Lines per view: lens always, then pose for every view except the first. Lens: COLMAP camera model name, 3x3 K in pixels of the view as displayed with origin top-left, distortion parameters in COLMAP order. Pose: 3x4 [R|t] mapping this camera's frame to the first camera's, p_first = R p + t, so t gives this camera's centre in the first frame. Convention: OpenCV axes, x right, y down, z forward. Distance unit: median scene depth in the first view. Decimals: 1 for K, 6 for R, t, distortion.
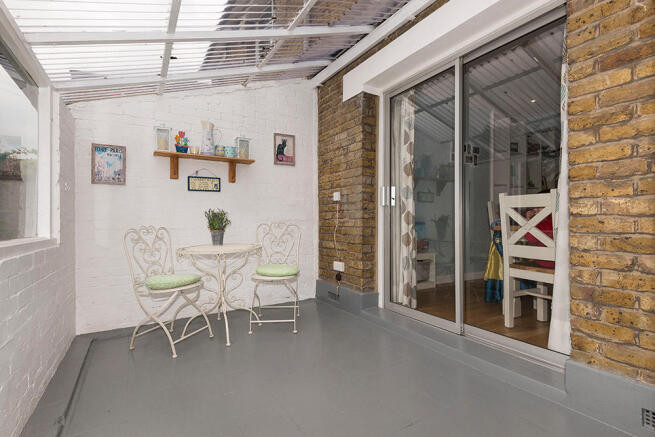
lens RADIAL K [[306.2, 0, 327.7], [0, 306.2, 226.4], [0, 0, 1]] dist [-0.000043, -0.000199]
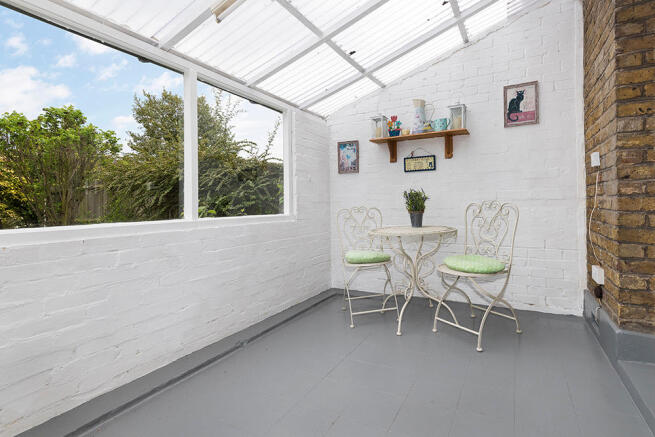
lens RADIAL K [[307.2, 0, 325.3], [0, 307.2, 204.8], [0, 0, 1]] dist [0.012562, -0.000620]
pose [[0.546729, 0.001465, -0.837308, 0.275755], [-0.002336, 0.999997, 0.000224, -0.006697], [0.837306, 0.001833, 0.546731, 0.230469]]
